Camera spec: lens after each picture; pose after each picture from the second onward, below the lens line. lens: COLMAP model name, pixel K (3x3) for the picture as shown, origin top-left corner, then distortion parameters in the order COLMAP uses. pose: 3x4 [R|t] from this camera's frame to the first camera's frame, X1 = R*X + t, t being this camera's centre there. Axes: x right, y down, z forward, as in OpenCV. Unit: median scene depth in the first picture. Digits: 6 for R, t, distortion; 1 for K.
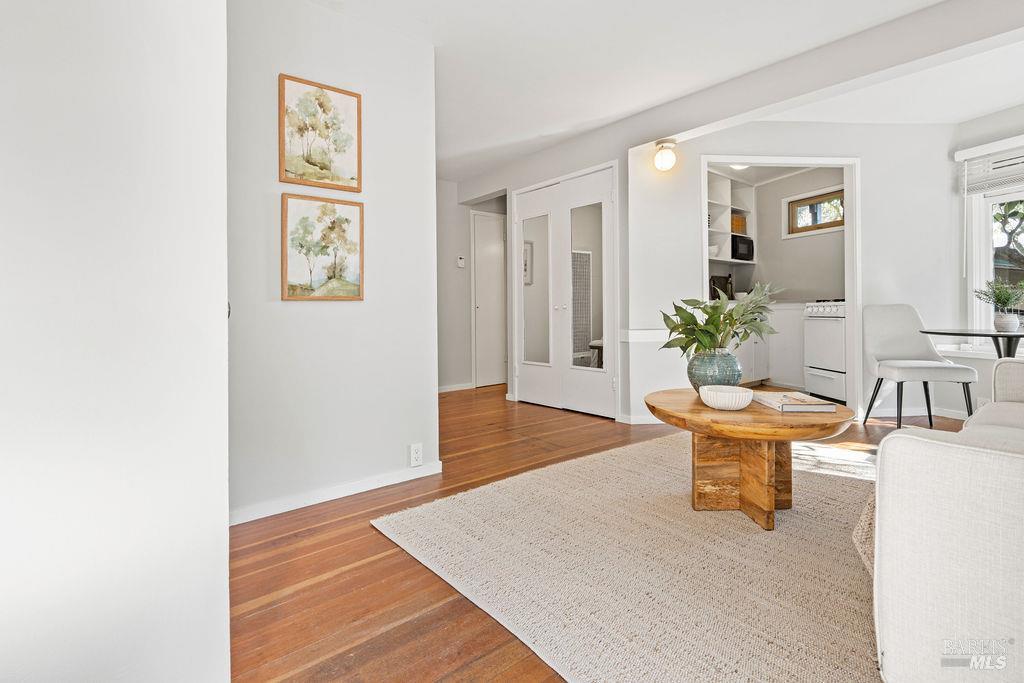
lens RADIAL K [[473.1, 0, 486.4], [0, 473.1, 314.1], [0, 0, 1]] dist [-0.010502, 0.004825]
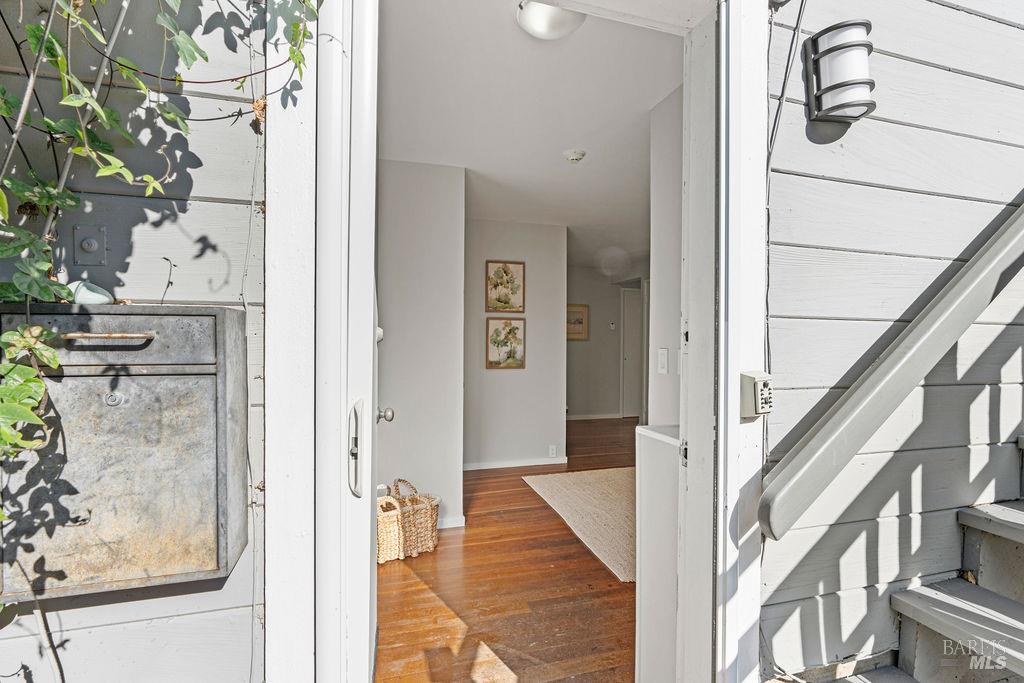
lens RADIAL K [[473.1, 0, 514.0], [0, 473.1, 341.0], [0, 0, 1]] dist [-0.010502, 0.004825]
pose [[0.924456, 0.015442, -0.380976, 0.457607], [-0.013084, 0.999876, 0.008777, -0.165913], [0.381064, -0.003129, 0.924543, -0.851190]]
